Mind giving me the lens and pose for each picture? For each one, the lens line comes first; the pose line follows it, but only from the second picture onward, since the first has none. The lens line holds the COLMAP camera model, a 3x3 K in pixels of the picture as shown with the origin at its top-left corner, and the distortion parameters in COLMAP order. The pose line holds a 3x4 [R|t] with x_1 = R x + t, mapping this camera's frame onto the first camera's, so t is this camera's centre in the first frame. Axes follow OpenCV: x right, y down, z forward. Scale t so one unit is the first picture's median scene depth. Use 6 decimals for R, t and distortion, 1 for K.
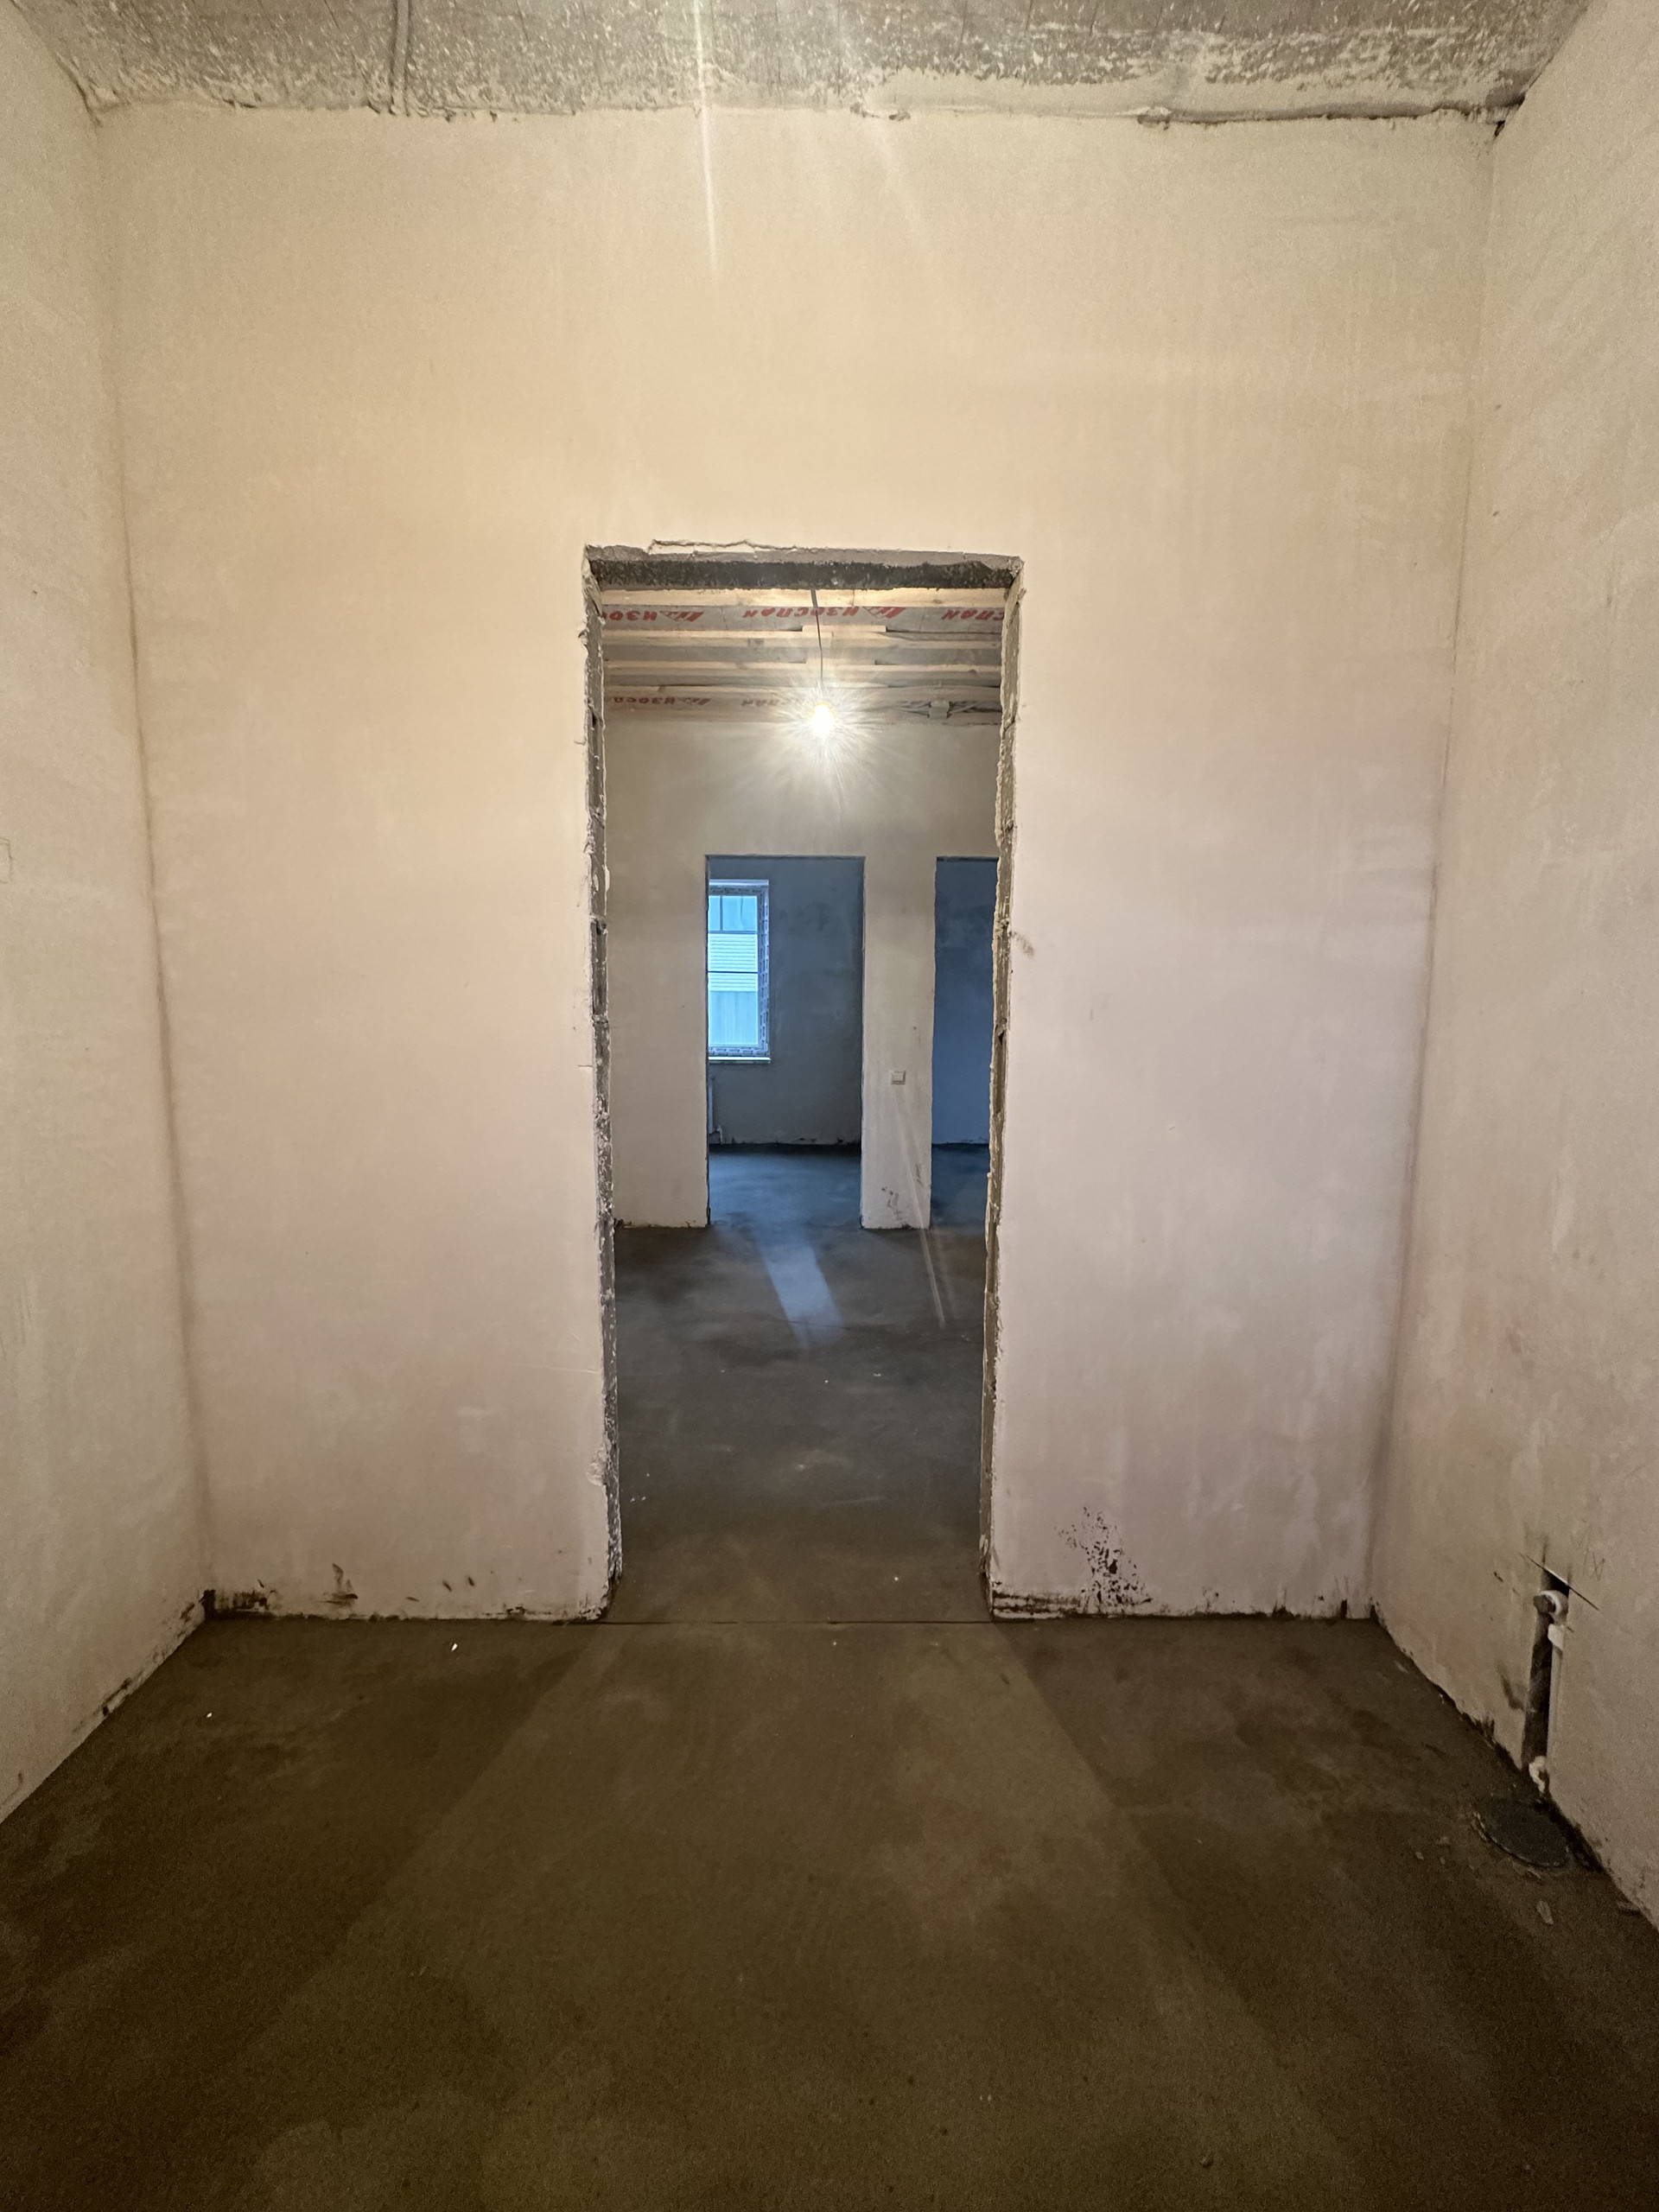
lens RADIAL K [[894.5, 0, 829.5], [0, 894.5, 1106.0], [0, 0, 1]] dist [0.000315, 0.000001]
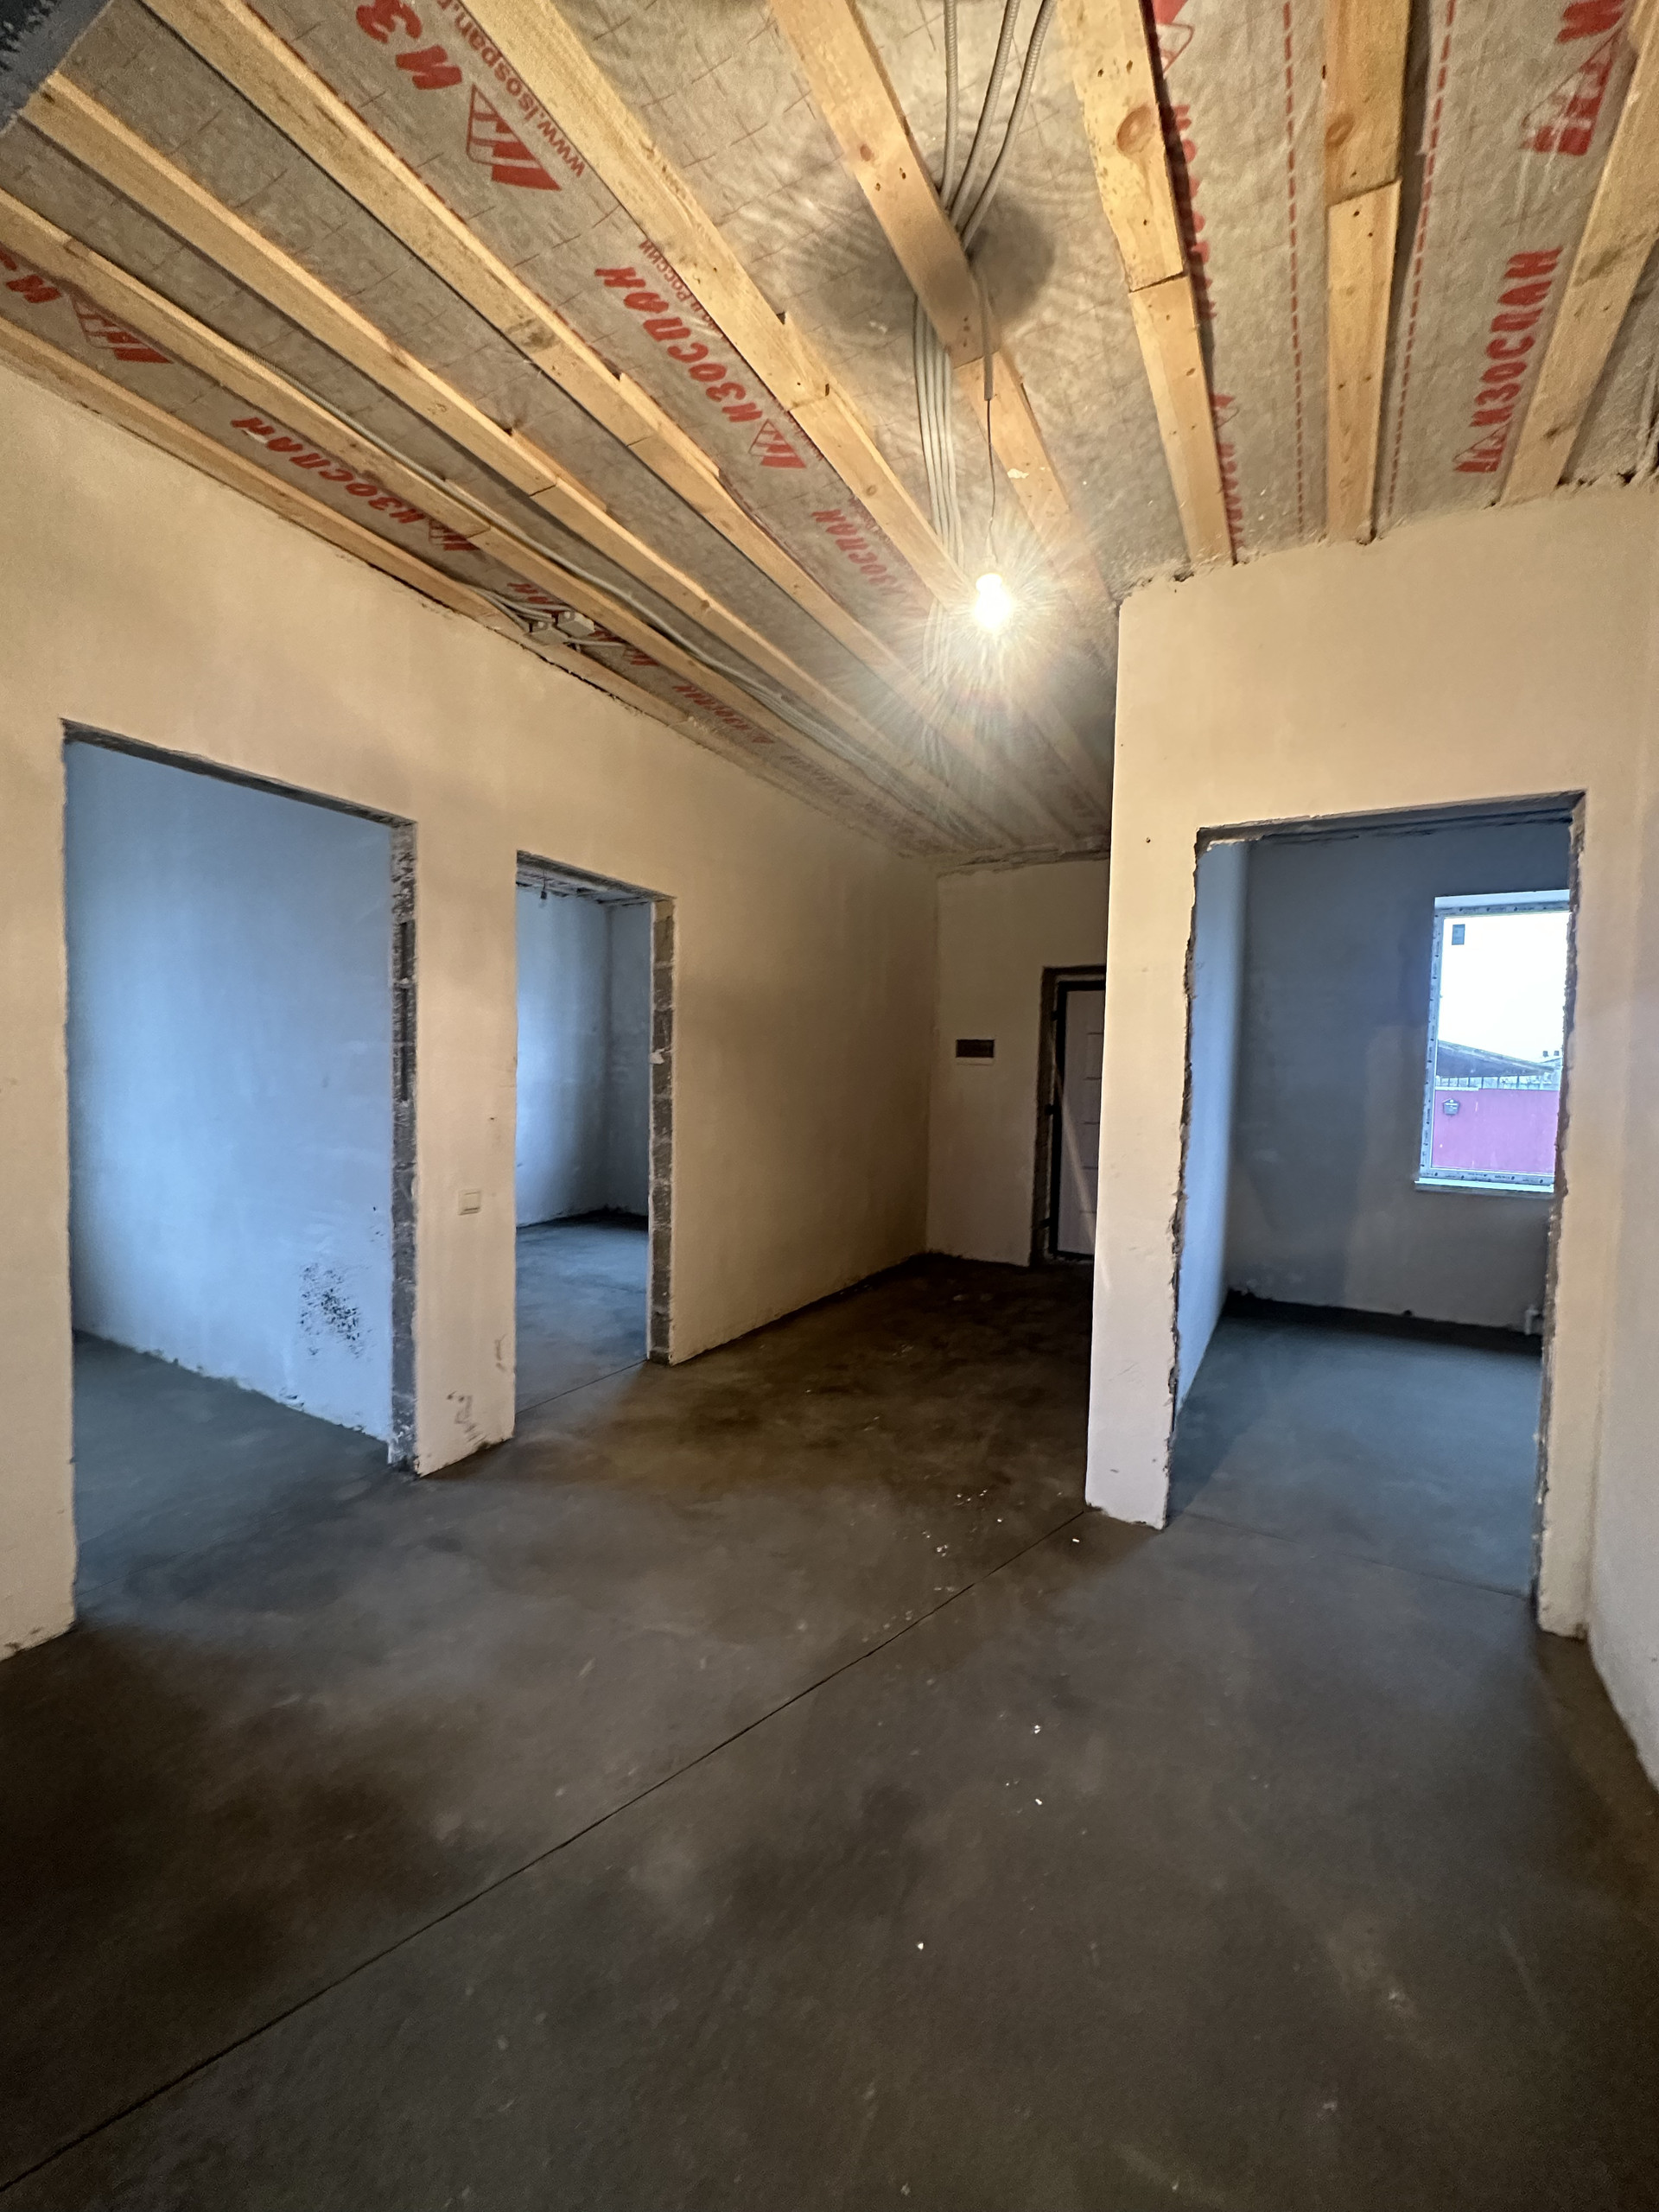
lens RADIAL K [[858.8, 0, 829.5], [0, 858.8, 1106.0], [0, 0, 1]] dist [-0.001469, -0.000125]
pose [[0.490310, -0.025398, 0.871178, -0.407935], [0.088690, 0.995840, -0.020883, -0.083606], [-0.867024, 0.087504, 0.490523, 0.674052]]
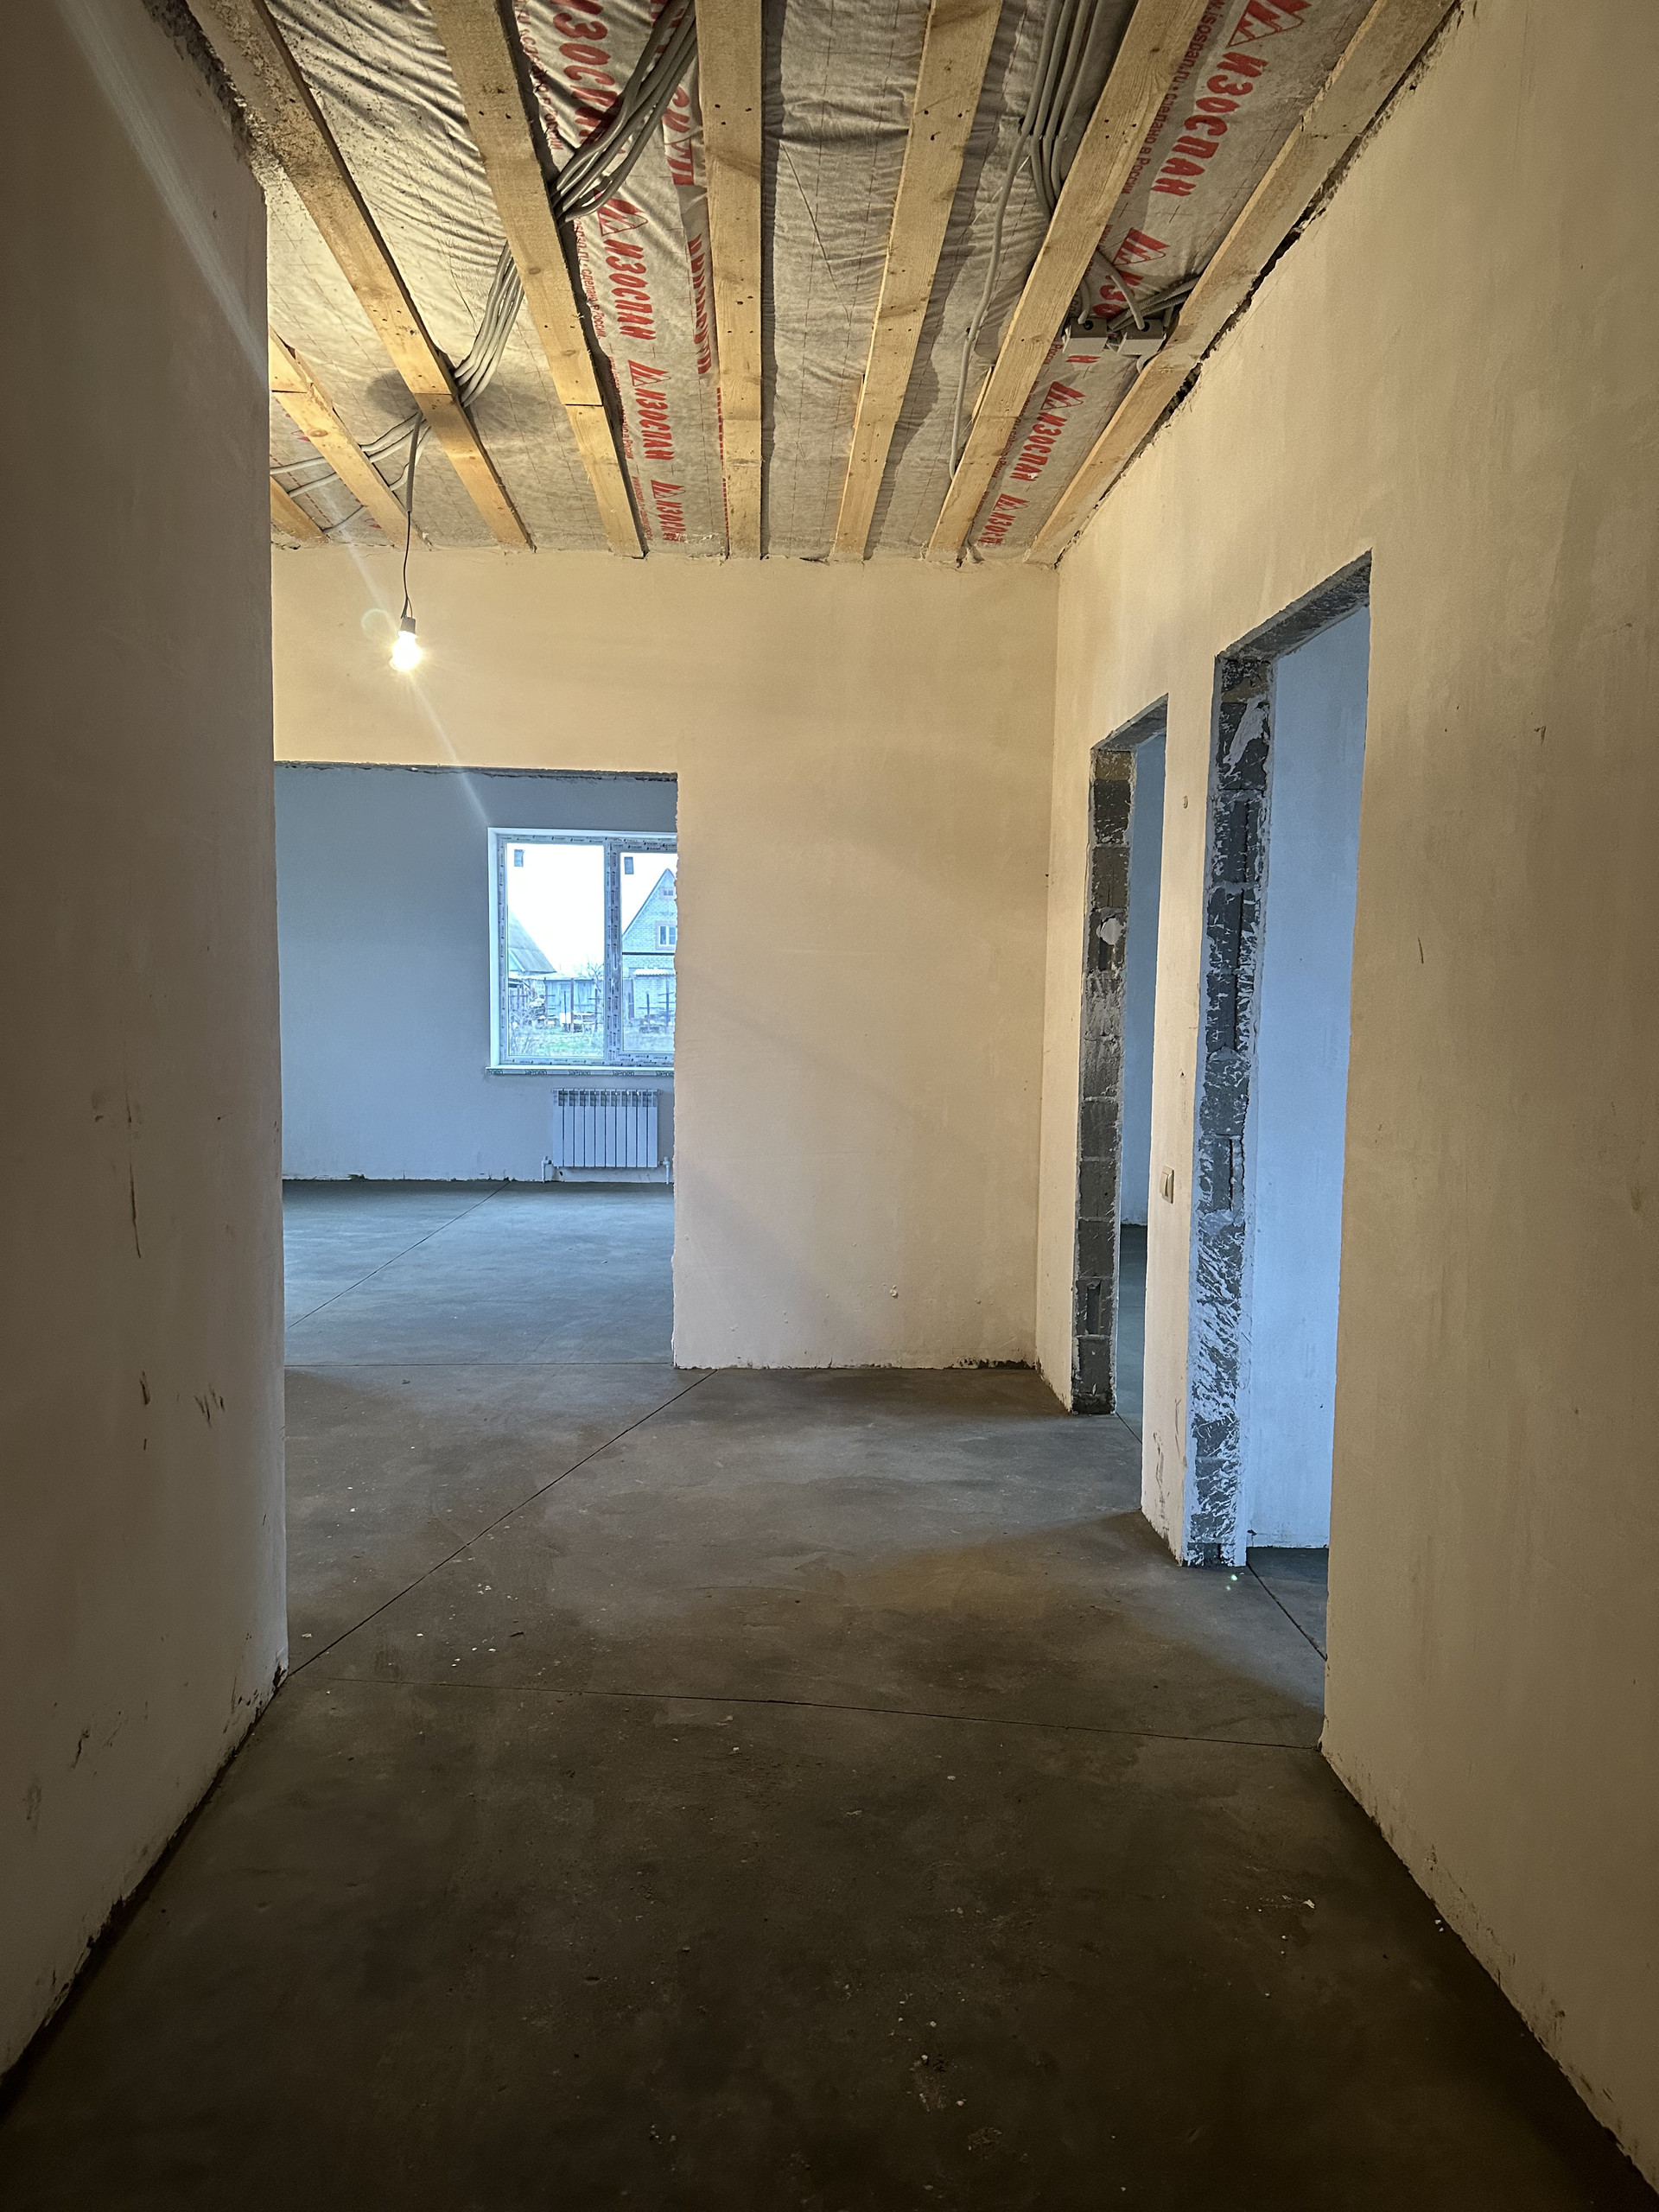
lens RADIAL K [[1555.7, 0, 829.5], [0, 1555.7, 1106.0], [0, 0, 1]] dist [0.198897, -0.444464]
pose [[0.044894, 0.074863, -0.996183, 1.083602], [-0.143518, 0.987327, 0.067730, -0.130107], [0.988629, 0.139929, 0.055070, 1.051296]]
